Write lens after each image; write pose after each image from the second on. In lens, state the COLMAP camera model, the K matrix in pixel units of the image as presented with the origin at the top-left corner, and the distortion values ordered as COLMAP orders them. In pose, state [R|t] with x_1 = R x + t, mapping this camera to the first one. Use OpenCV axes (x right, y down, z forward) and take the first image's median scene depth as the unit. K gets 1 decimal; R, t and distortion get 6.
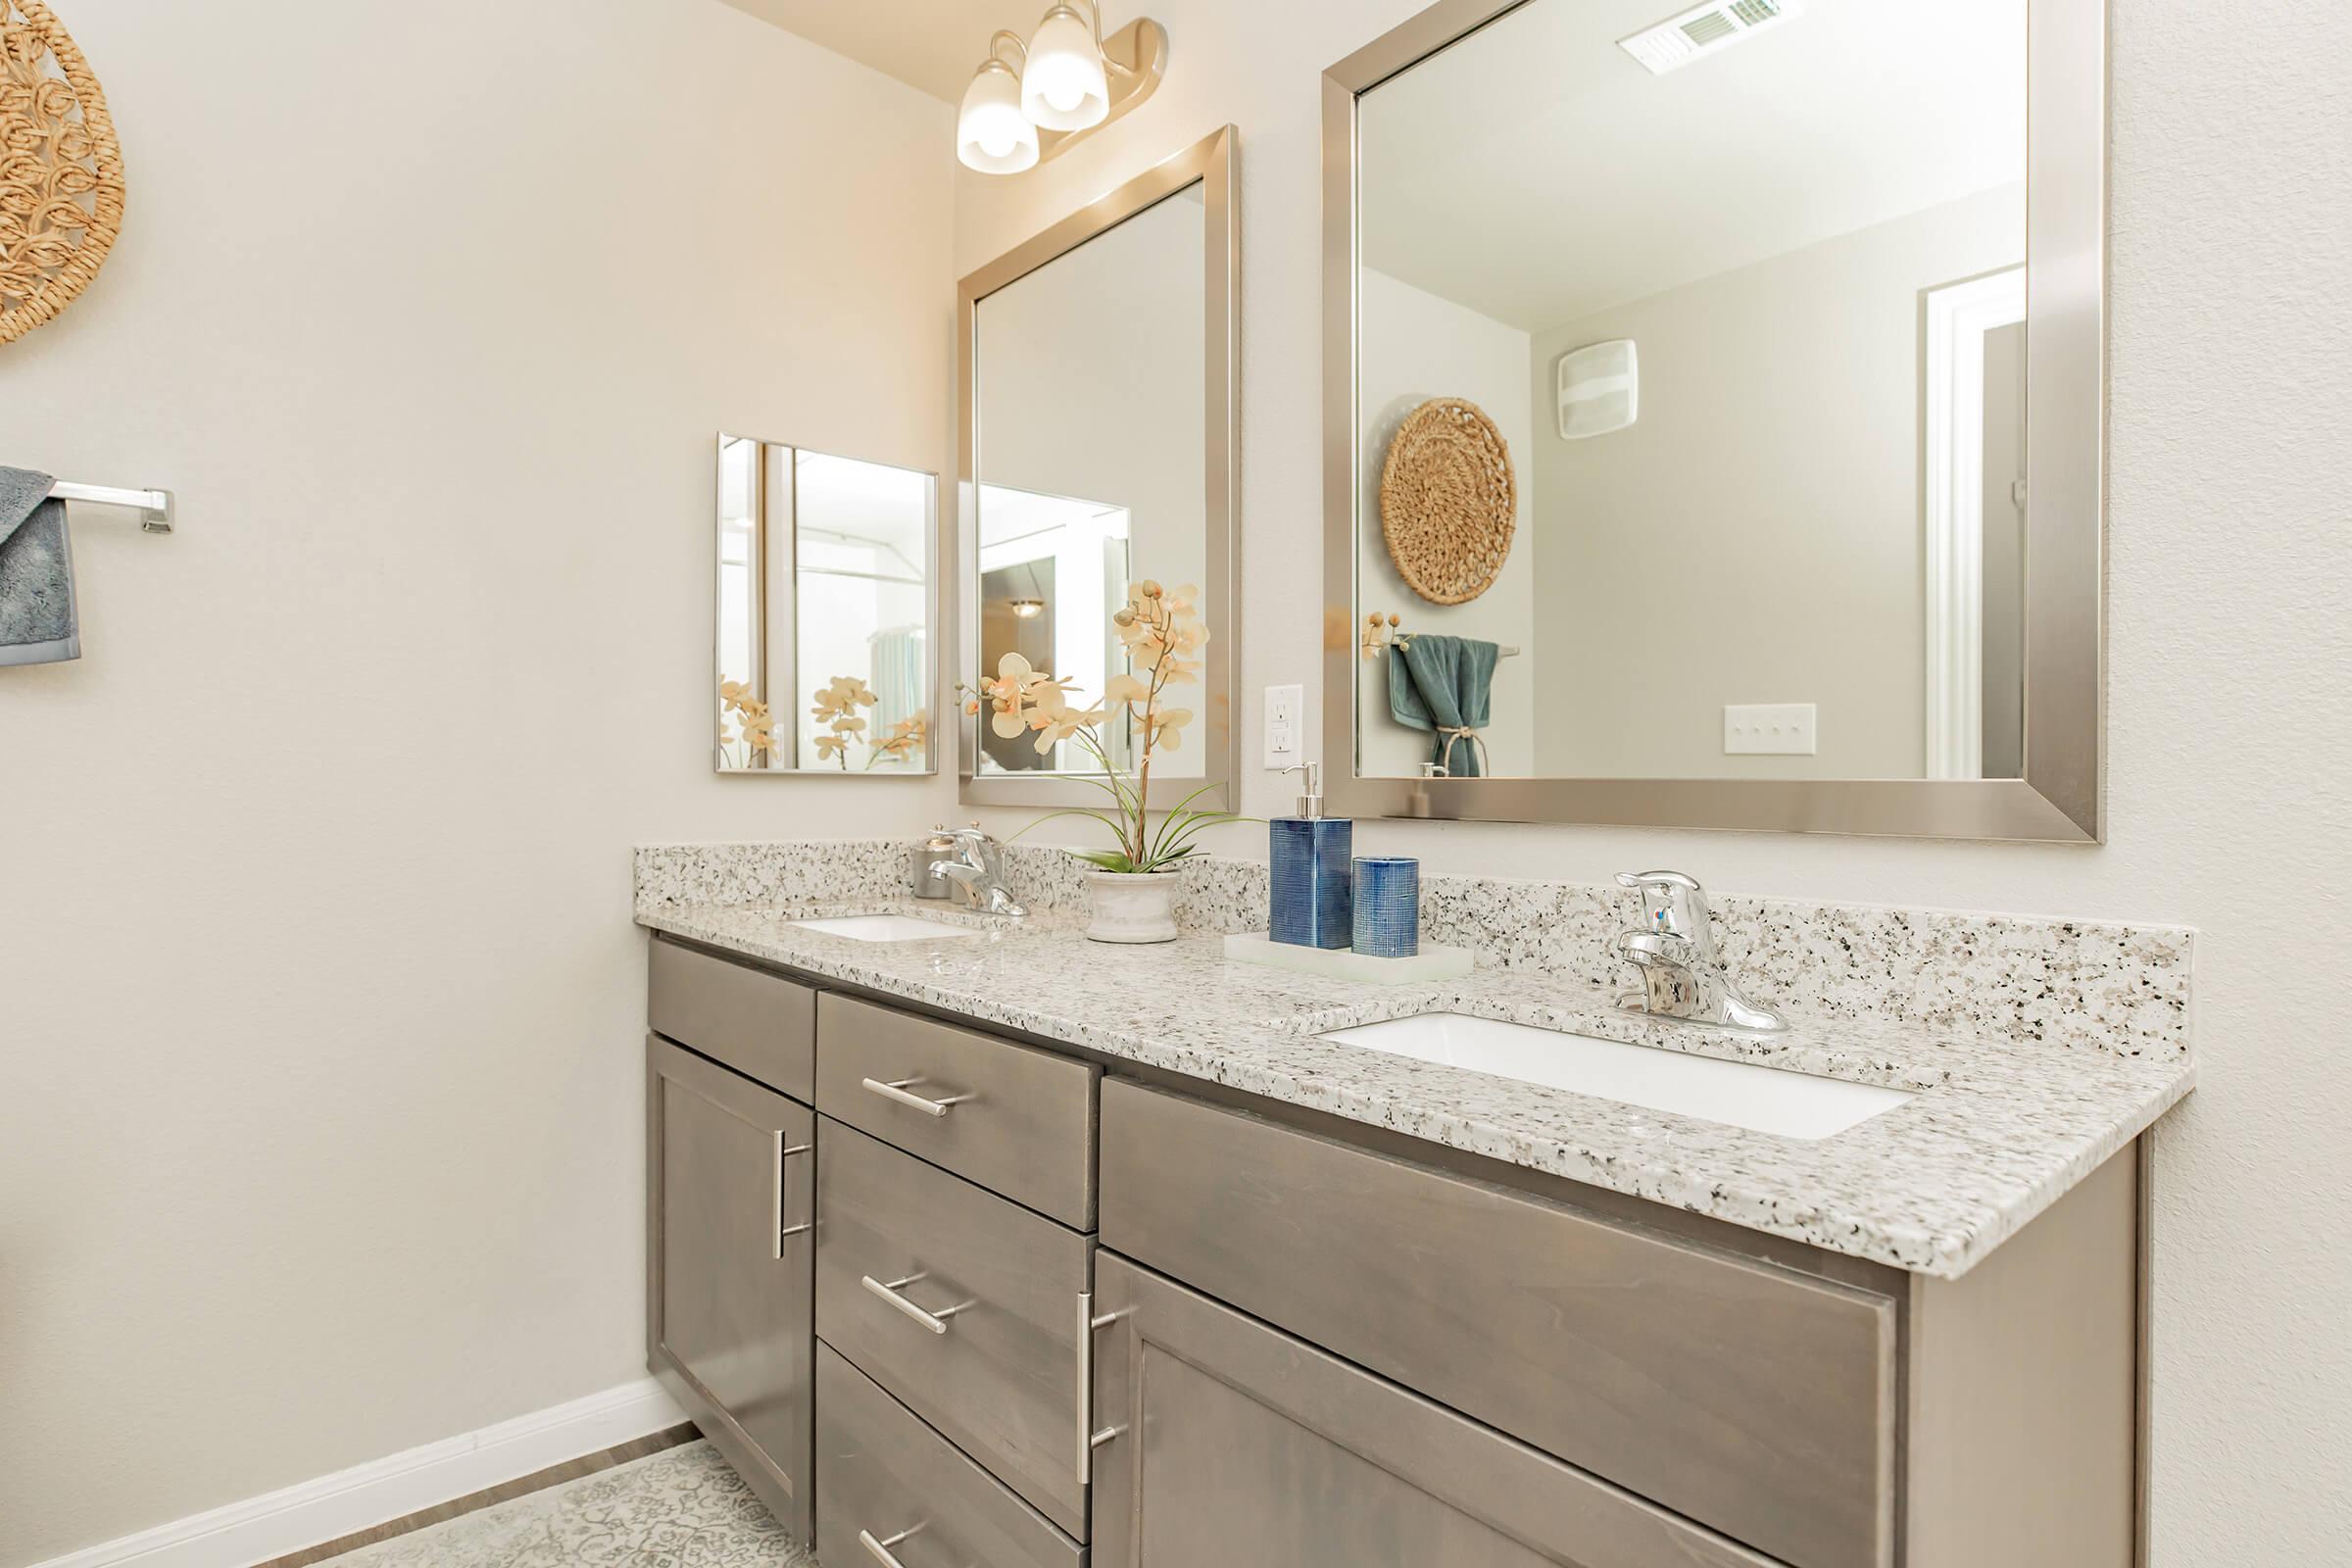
lens RADIAL K [[1190.1, 0, 1172.3], [0, 1190.1, 794.3], [0, 0, 1]] dist [0.003244, -0.000631]
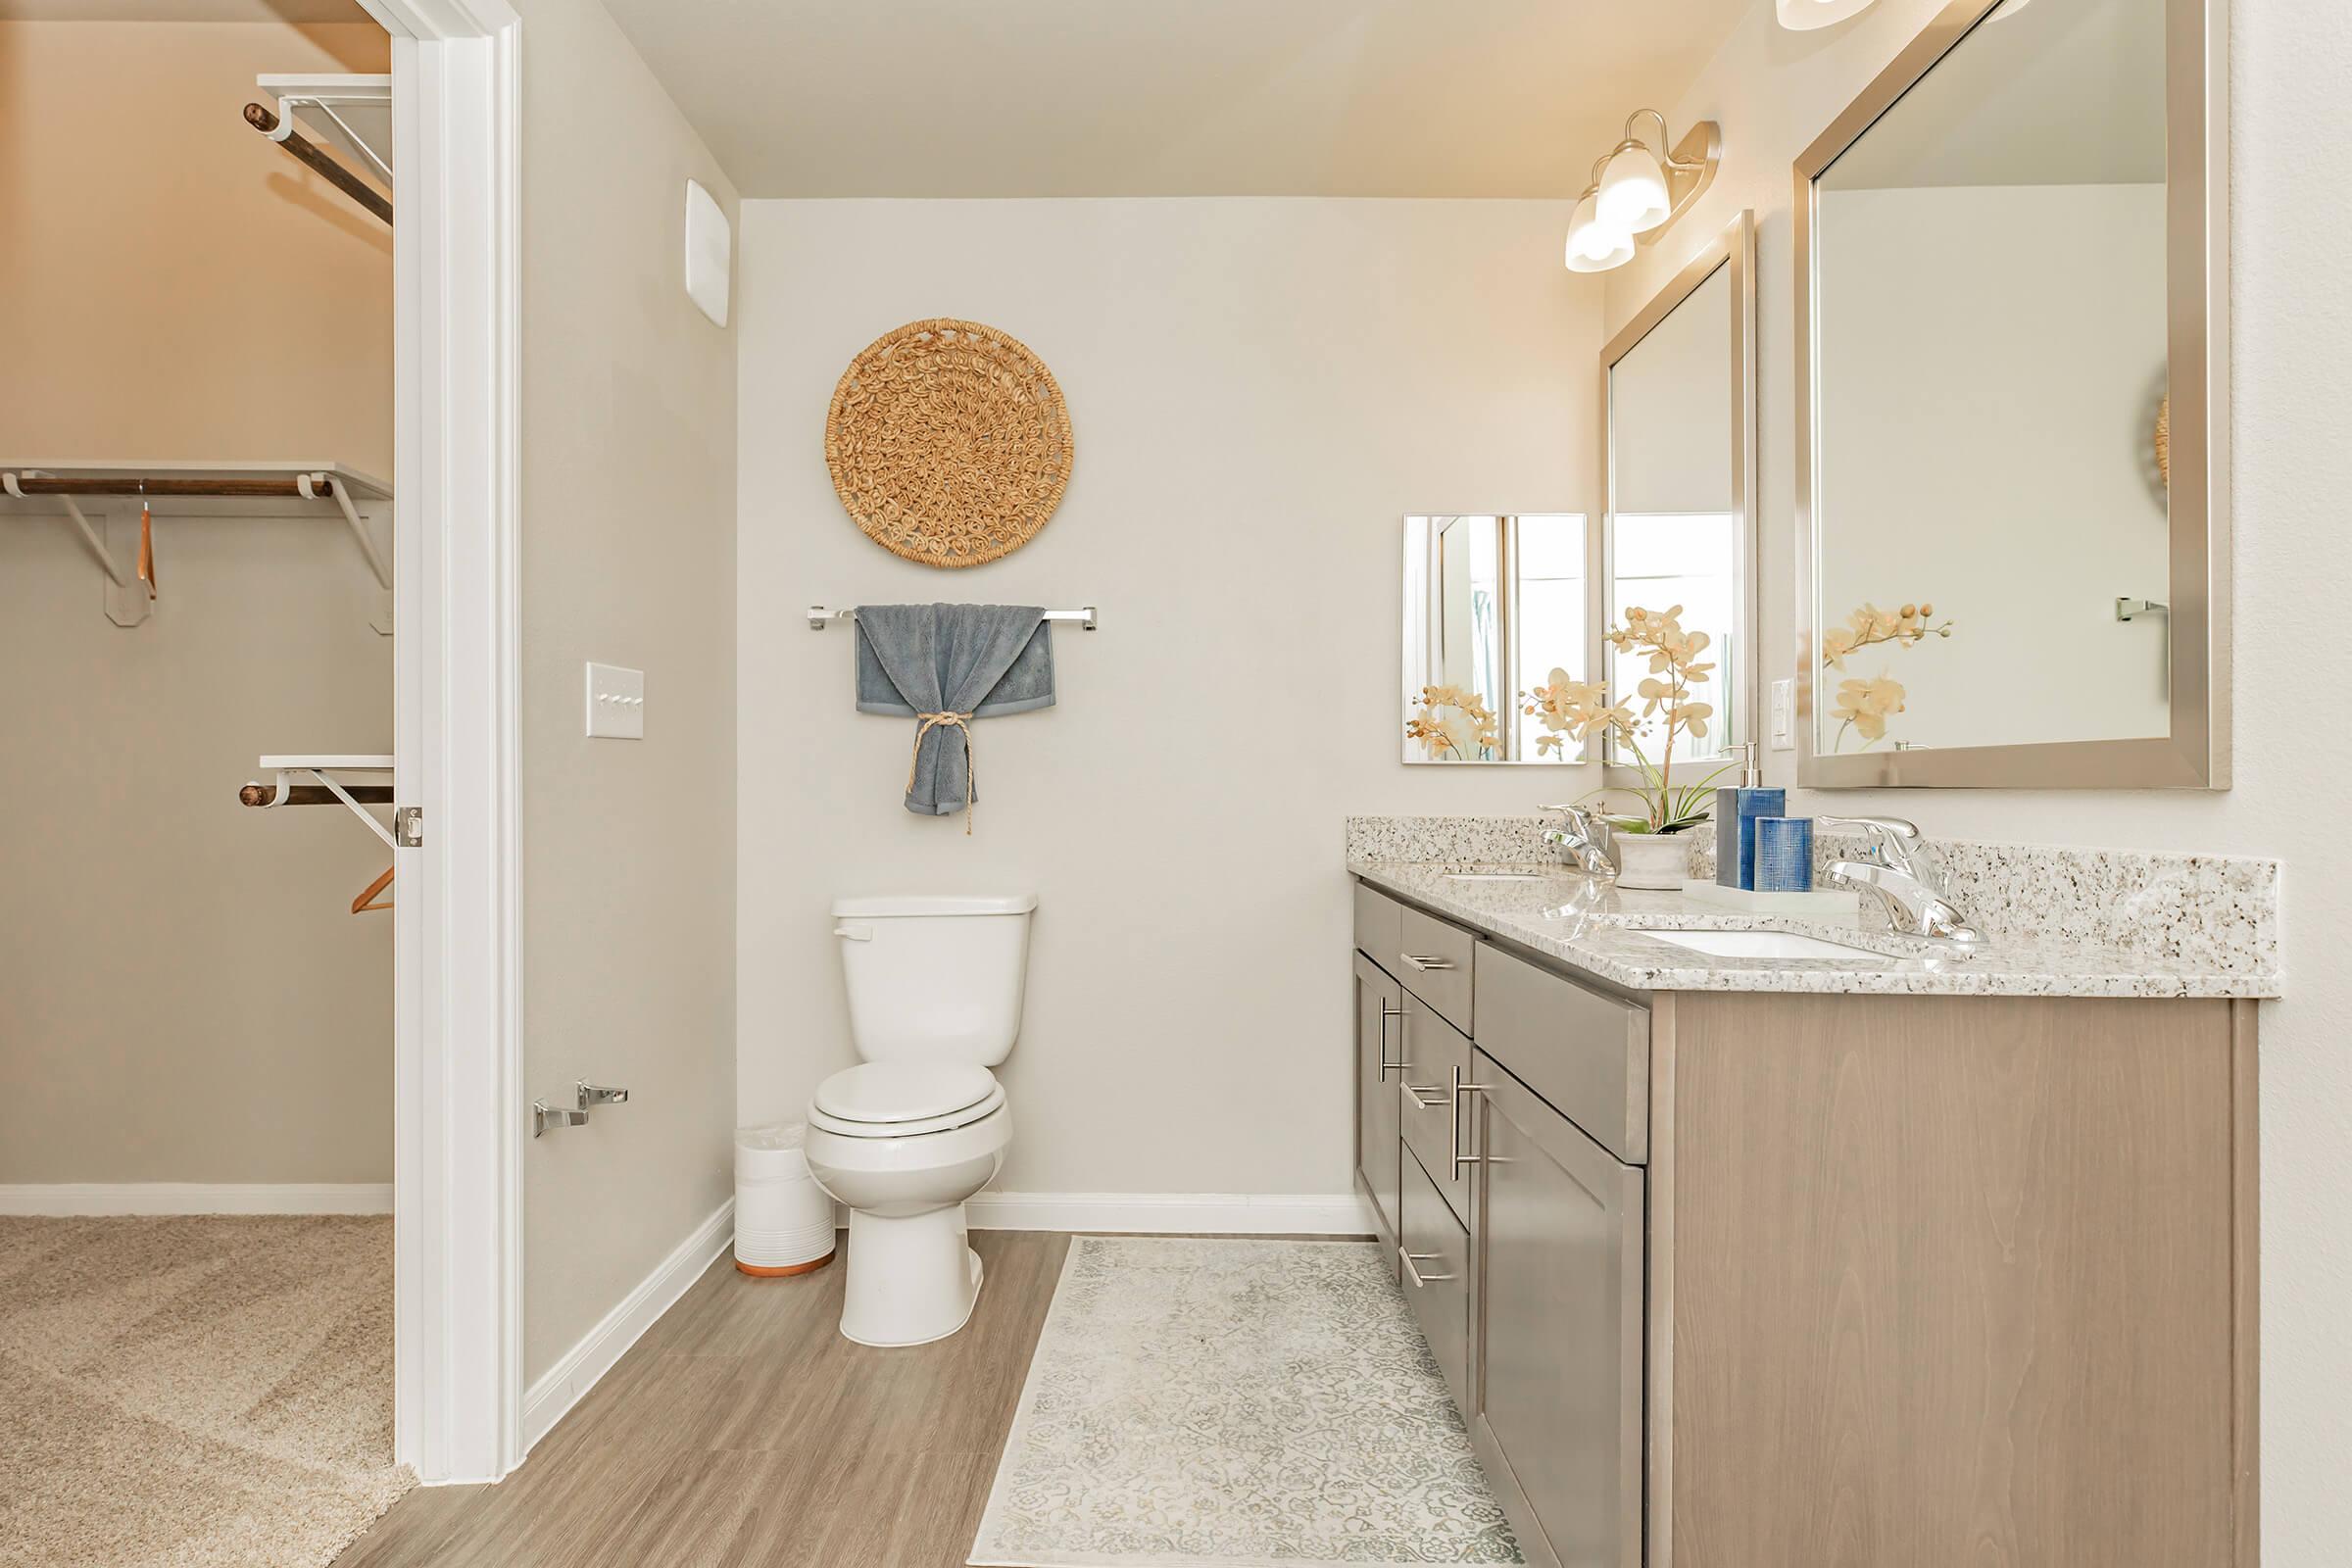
lens RADIAL K [[1068.8, 0, 1176.0], [0, 1068.8, 784.0], [0, 0, 1]] dist [0.003178, 0.000069]
pose [[0.787406, -0.001693, -0.616432, 0.259196], [-0.001833, 0.999985, -0.005088, 0.018005], [0.616432, 0.005136, 0.787392, -0.194028]]
